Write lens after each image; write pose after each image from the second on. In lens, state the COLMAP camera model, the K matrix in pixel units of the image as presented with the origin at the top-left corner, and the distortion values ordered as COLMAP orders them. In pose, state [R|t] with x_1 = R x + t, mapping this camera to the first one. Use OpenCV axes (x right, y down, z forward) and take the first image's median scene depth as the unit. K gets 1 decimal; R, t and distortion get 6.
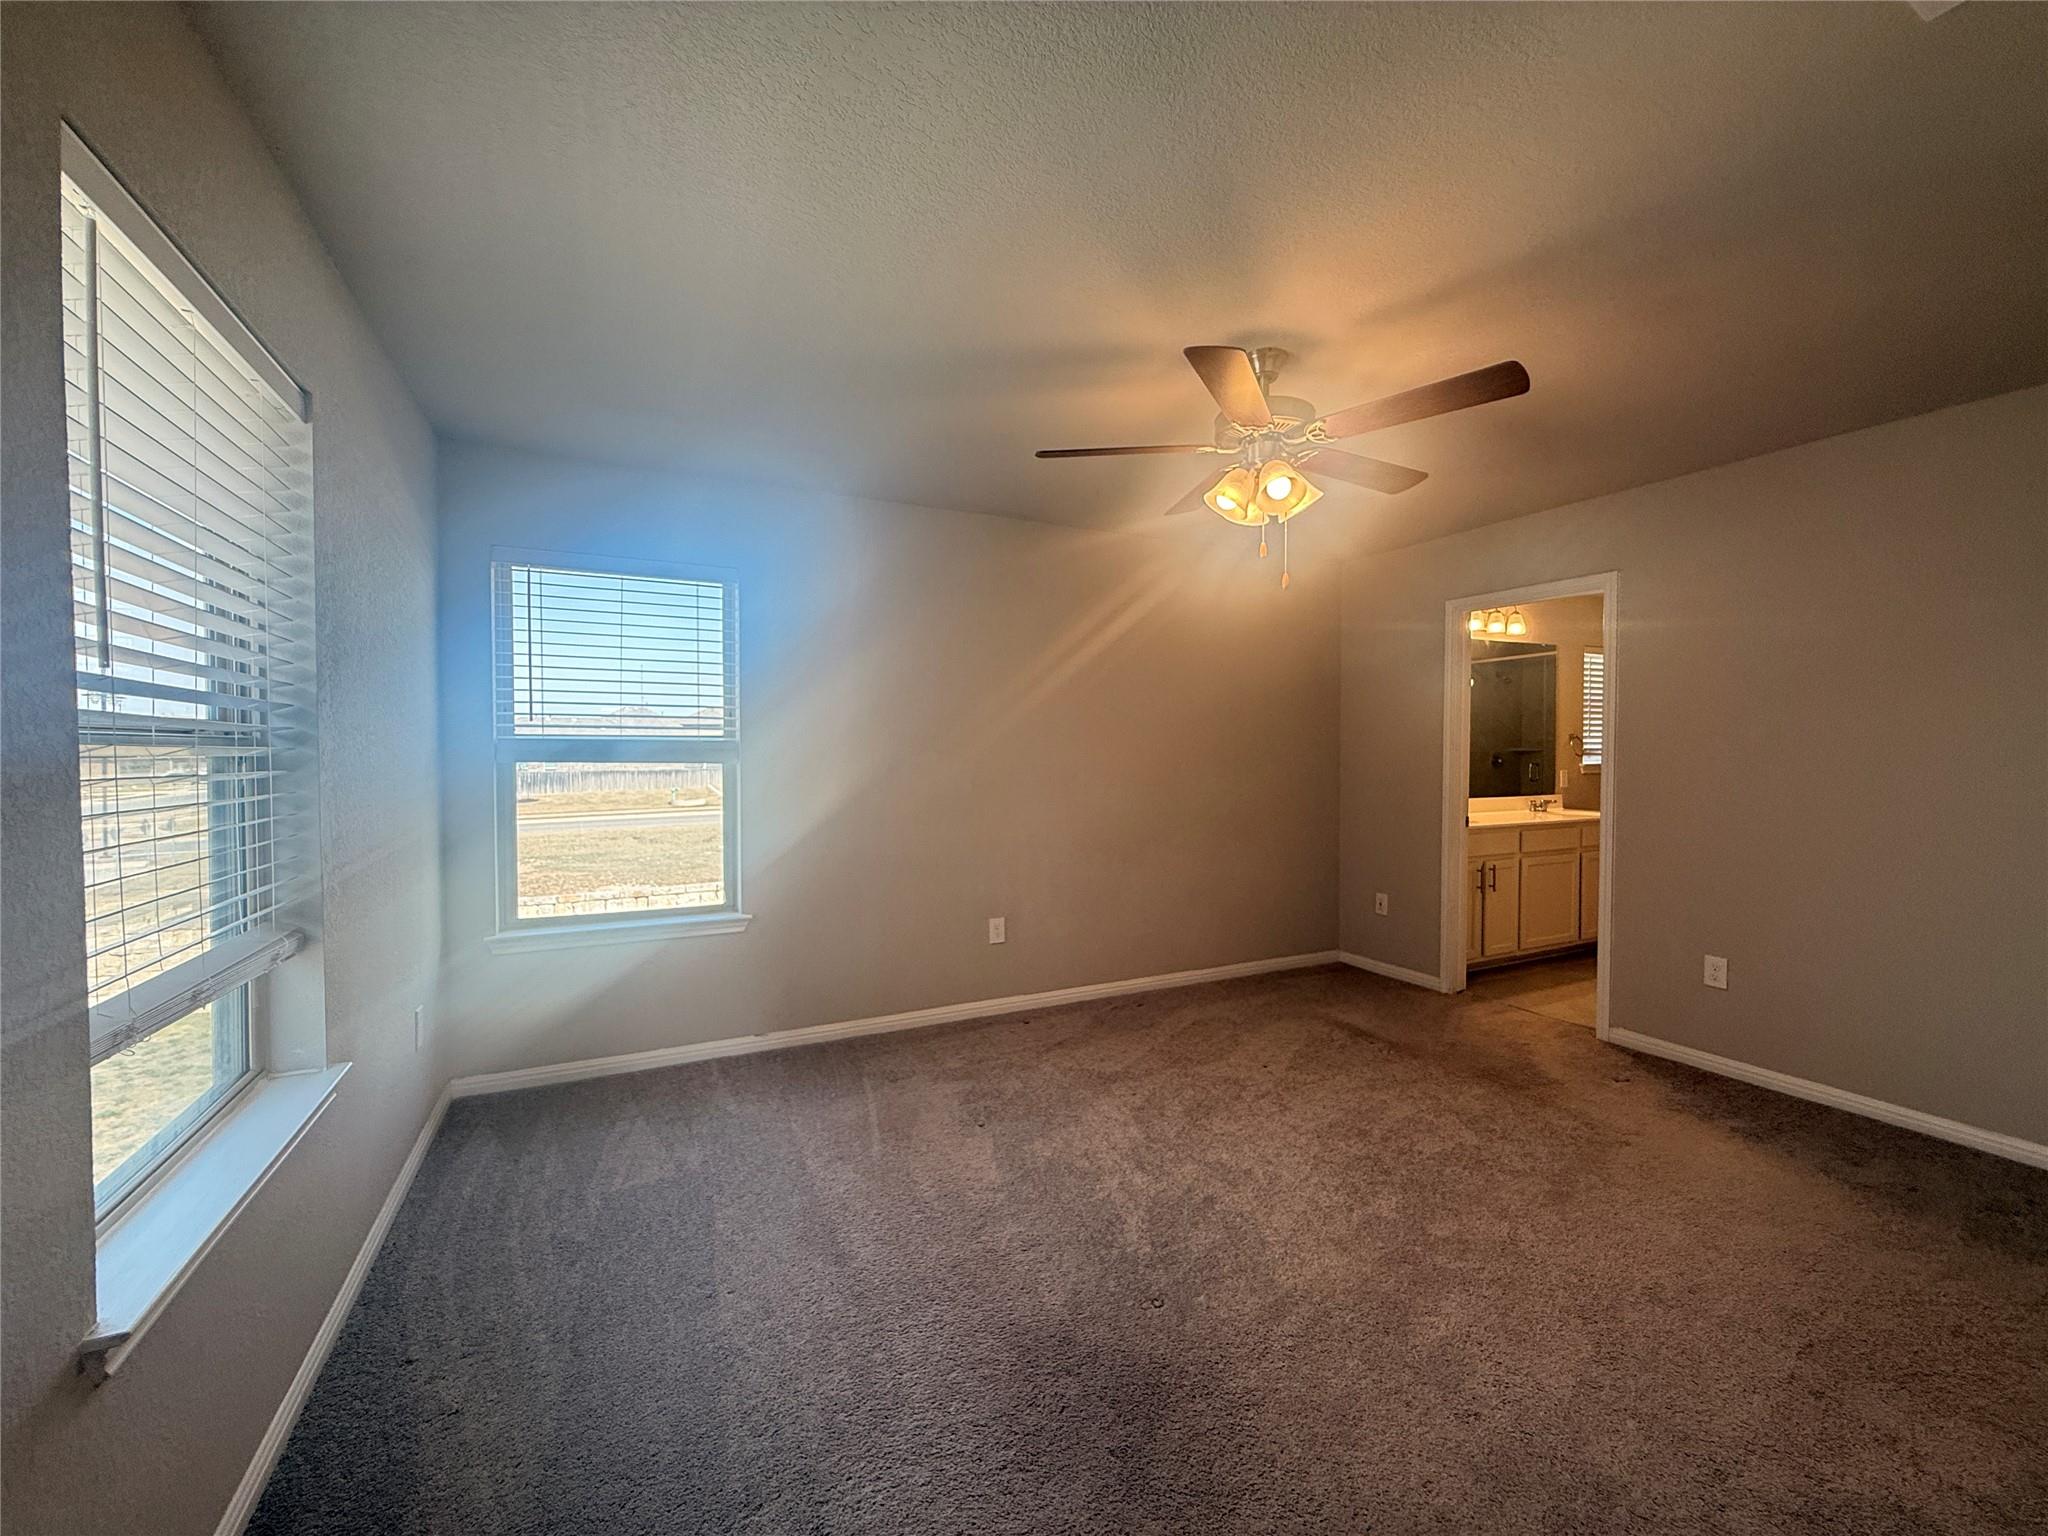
lens RADIAL K [[820.2, 0, 1022.9], [0, 820.2, 763.1], [0, 0, 1]] dist [0.001387, 0.001195]
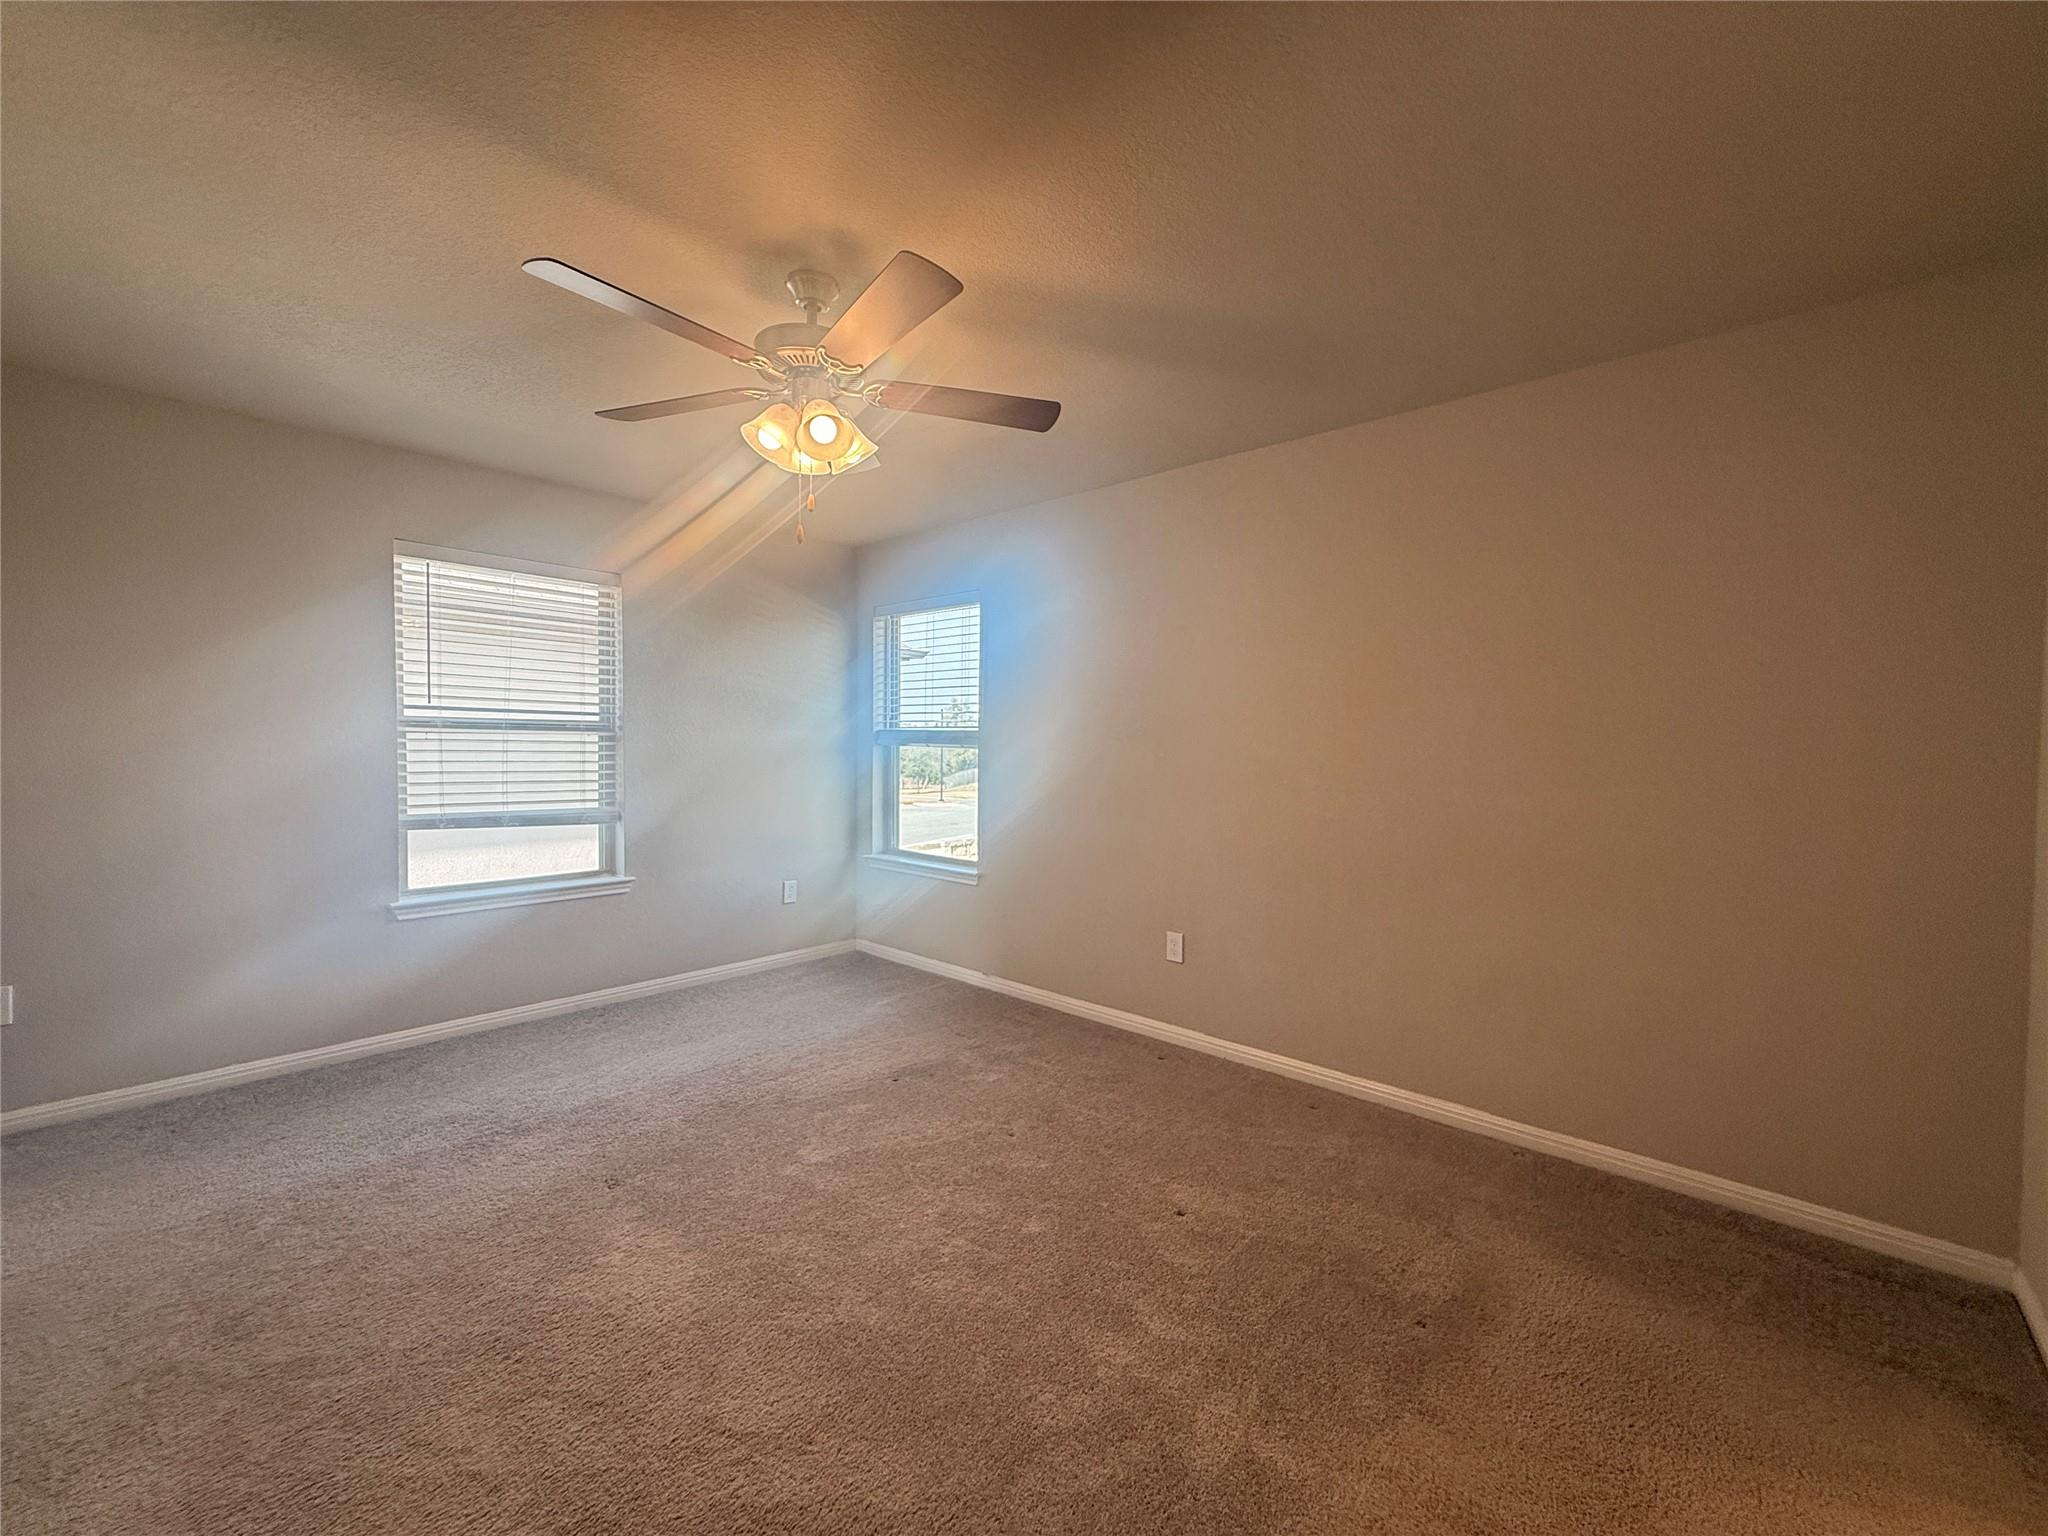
lens RADIAL K [[820.2, 0, 1022.9], [0, 820.2, 769.1], [0, 0, 1]] dist [0.001387, 0.001195]
pose [[0.369027, 0.030694, -0.928912, 0.824308], [-0.027343, 0.999380, 0.022160, 0.001376], [0.929016, 0.017221, 0.369638, 0.610628]]
